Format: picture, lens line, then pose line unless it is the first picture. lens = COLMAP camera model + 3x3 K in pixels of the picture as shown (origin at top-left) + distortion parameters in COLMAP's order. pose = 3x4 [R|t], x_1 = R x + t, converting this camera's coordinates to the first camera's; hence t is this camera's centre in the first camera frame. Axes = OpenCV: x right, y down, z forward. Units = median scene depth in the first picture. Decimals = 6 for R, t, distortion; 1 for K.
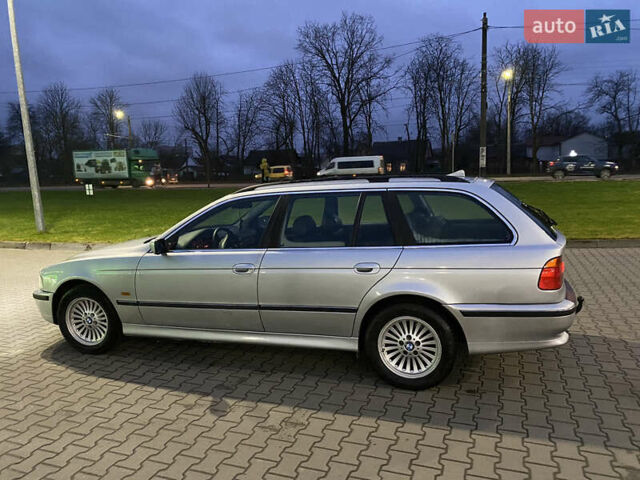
lens RADIAL K [[487.9, 0, 320.0], [0, 487.9, 243.9], [0, 0, 1]] dist [0.031365, -0.028895]
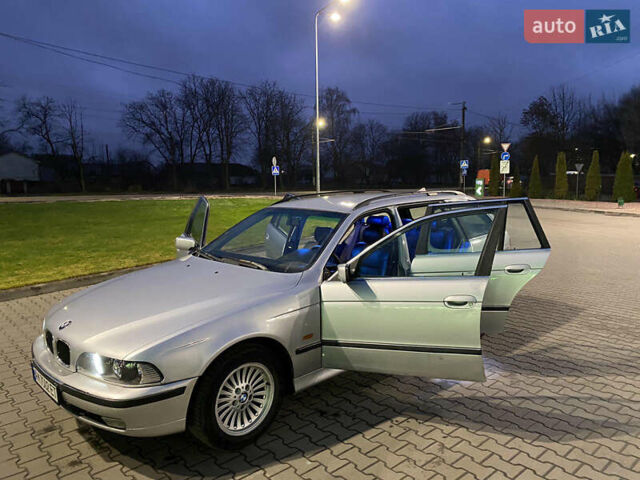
lens RADIAL K [[487.9, 0, 322.8], [0, 487.9, 242.0], [0, 0, 1]] dist [0.031365, -0.028895]
pose [[0.455842, -0.084304, 0.886059, -1.126878], [0.125641, 0.991631, 0.029711, -0.075197], [-0.881148, 0.097782, 0.462619, 0.624657]]
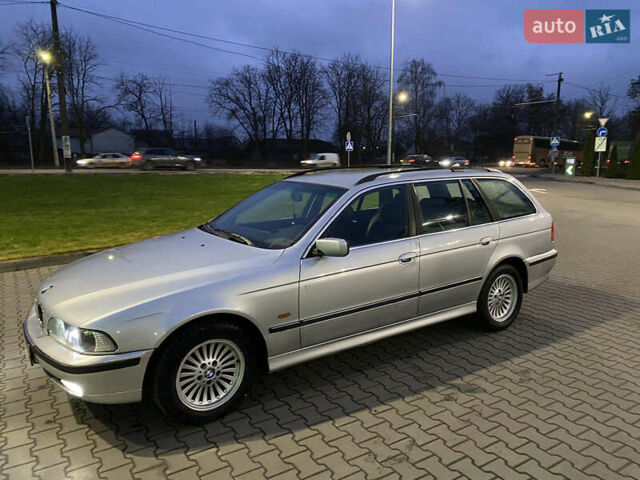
lens RADIAL K [[487.9, 0, 324.8], [0, 487.9, 246.1], [0, 0, 1]] dist [0.031365, -0.028895]
pose [[0.594952, -0.111084, 0.796048, -0.996996], [0.096501, 0.993112, 0.066460, -0.053711], [-0.797947, 0.037279, 0.601574, 0.510135]]
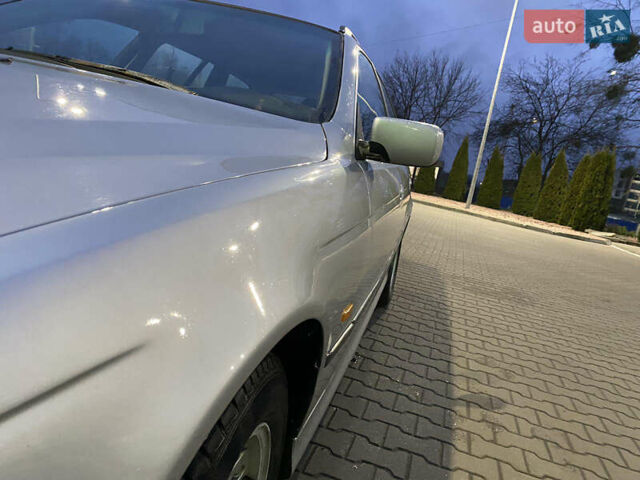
lens RADIAL K [[487.9, 0, 325.4], [0, 487.9, 239.6], [0, 0, 1]] dist [0.031365, -0.028895]
pose [[-0.095819, -0.145726, 0.984674, -0.683896], [-0.047931, 0.988753, 0.141666, 0.027825], [-0.994244, -0.033622, -0.101727, 1.089149]]
